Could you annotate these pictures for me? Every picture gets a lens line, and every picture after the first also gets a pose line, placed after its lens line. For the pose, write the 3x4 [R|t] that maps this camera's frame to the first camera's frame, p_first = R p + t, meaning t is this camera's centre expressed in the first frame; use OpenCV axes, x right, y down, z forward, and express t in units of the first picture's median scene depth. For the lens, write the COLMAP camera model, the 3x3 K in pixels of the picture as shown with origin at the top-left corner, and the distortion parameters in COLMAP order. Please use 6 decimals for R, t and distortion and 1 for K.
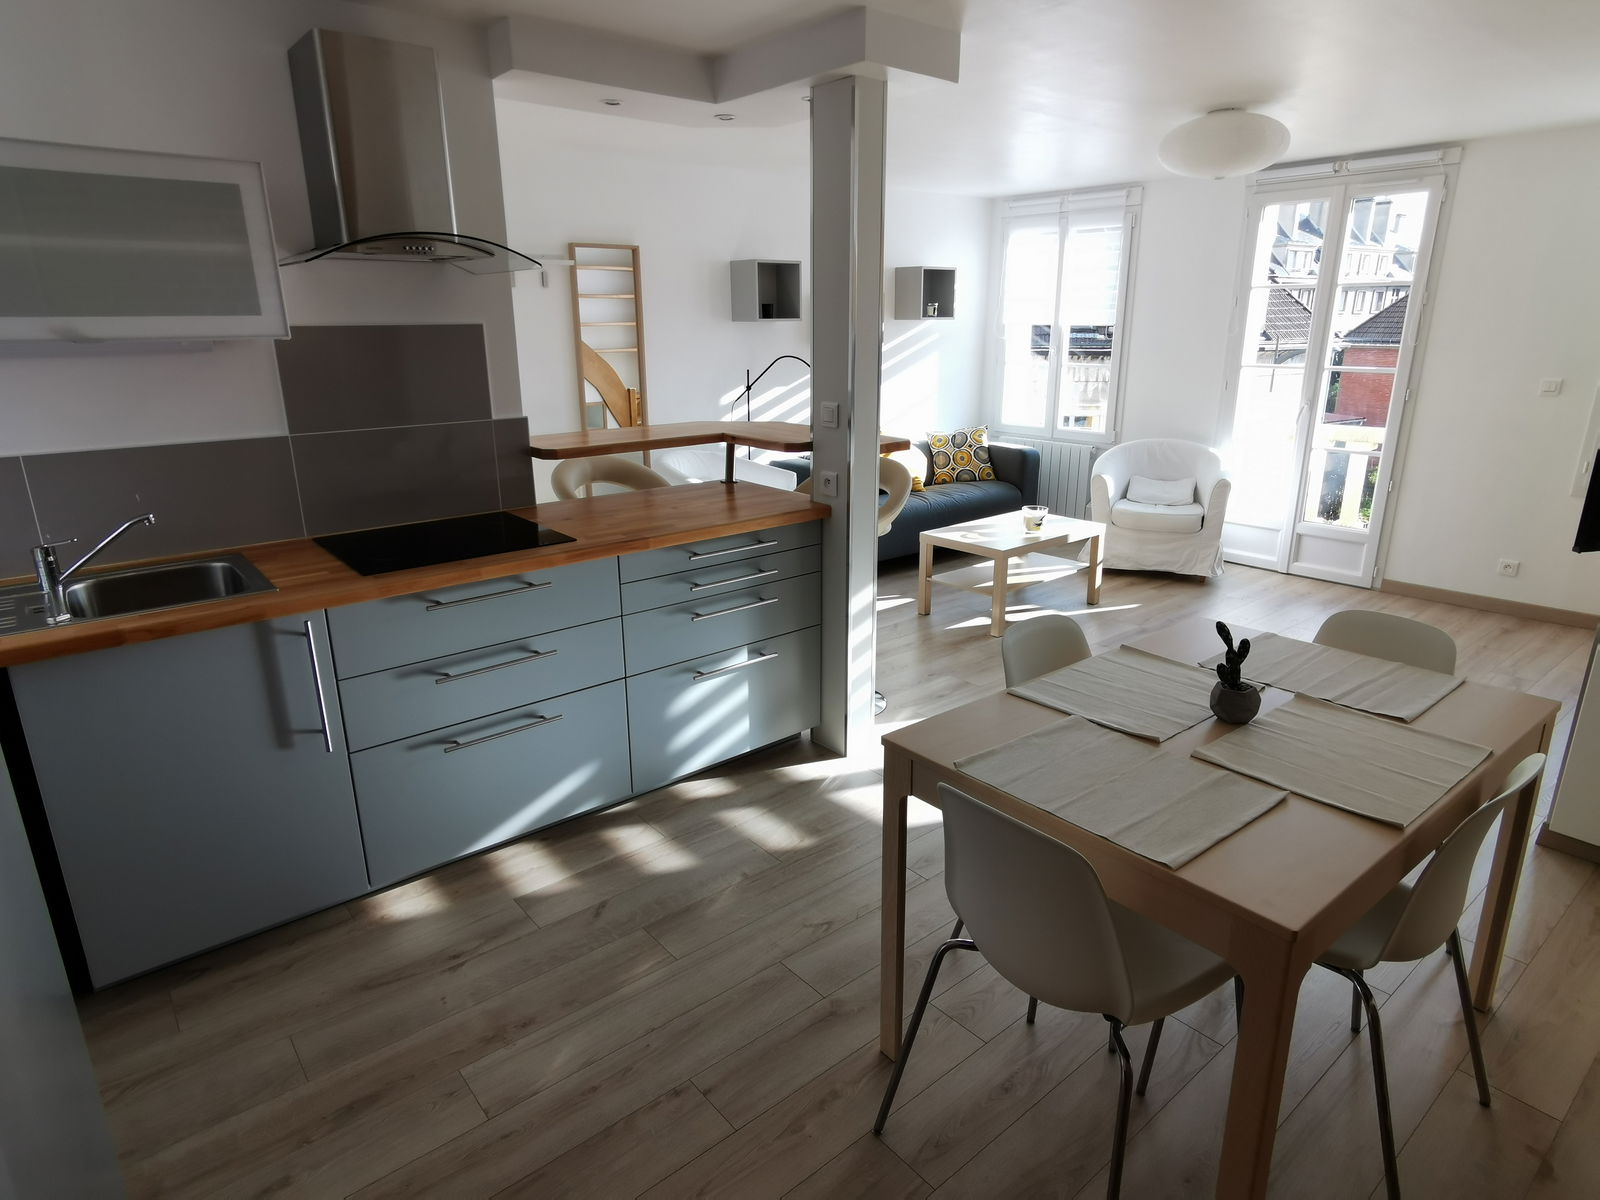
lens RADIAL K [[918.9, 0, 802.7], [0, 918.9, 596.0], [0, 0, 1]] dist [0.011669, 0.003526]
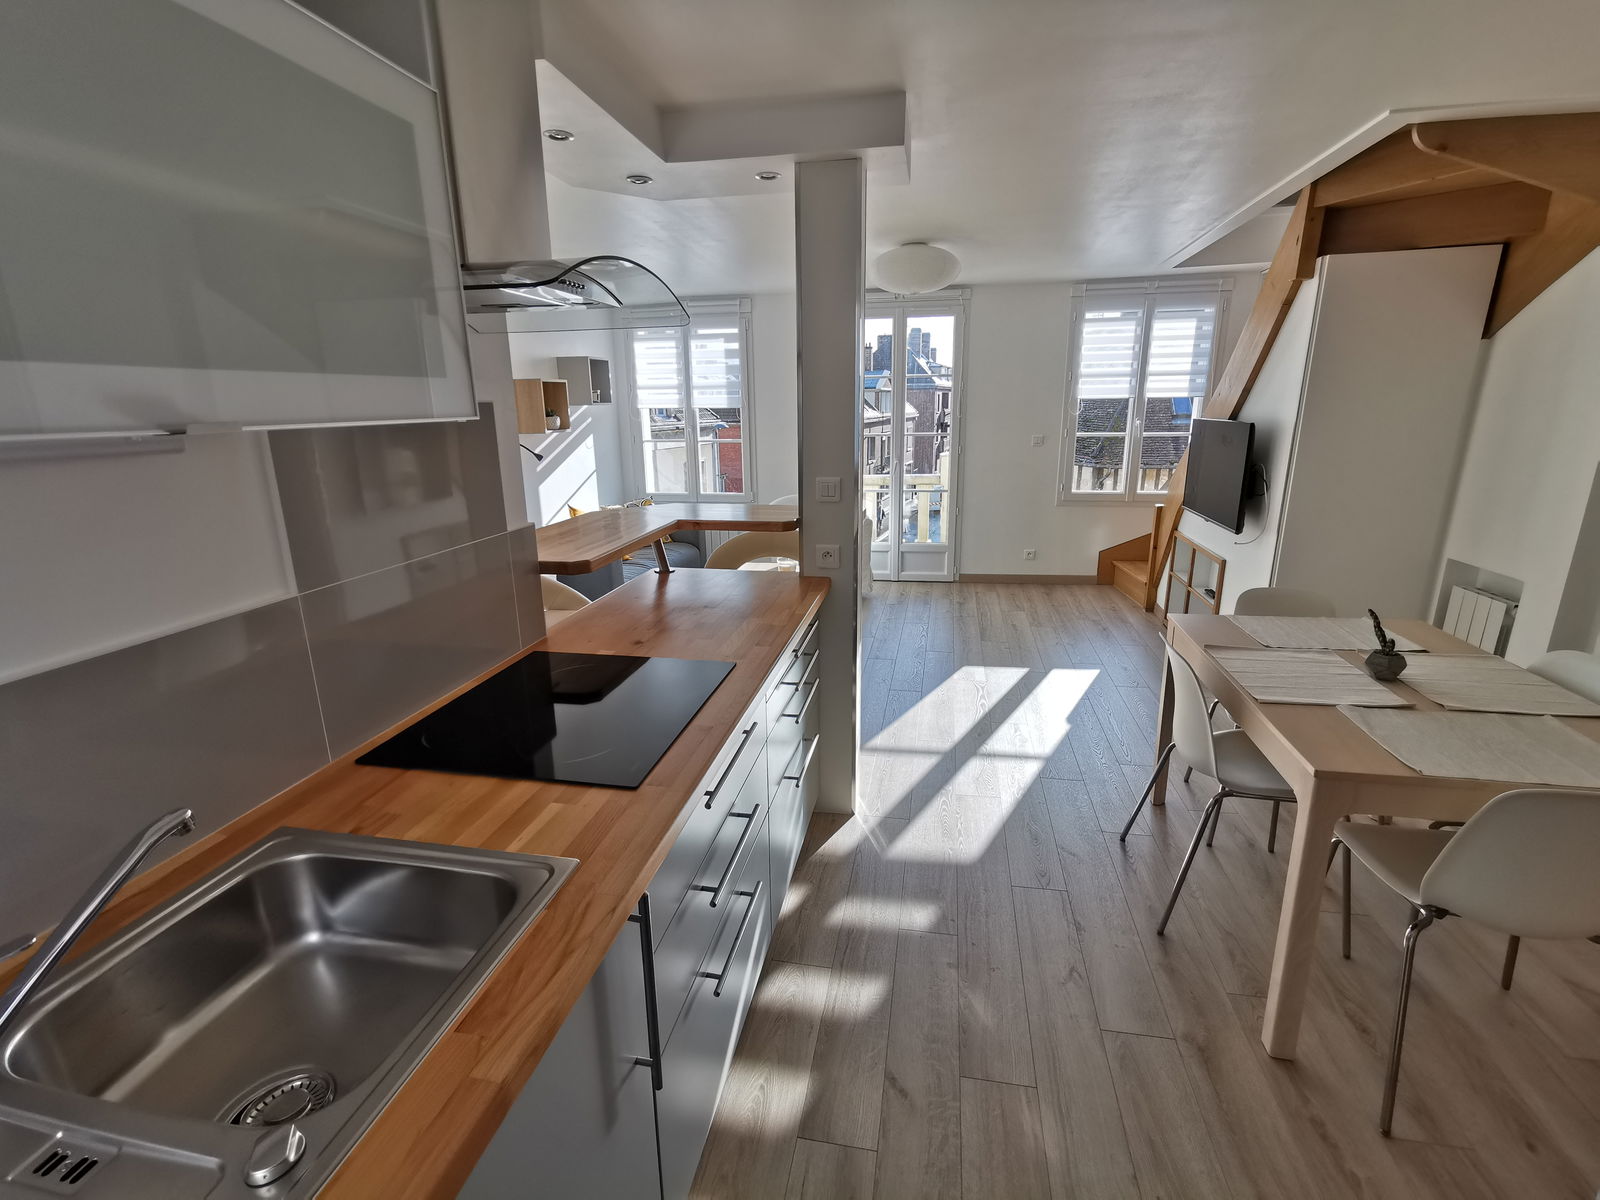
lens RADIAL K [[737.0, 0, 797.5], [0, 737.0, 598.3], [0, 0, 1]] dist [-0.001364, 0.004119]
pose [[0.778510, -0.170398, 0.604059, -0.334813], [0.194723, 0.980523, 0.025635, -0.070366], [-0.596662, 0.097667, 0.796527, 0.254971]]
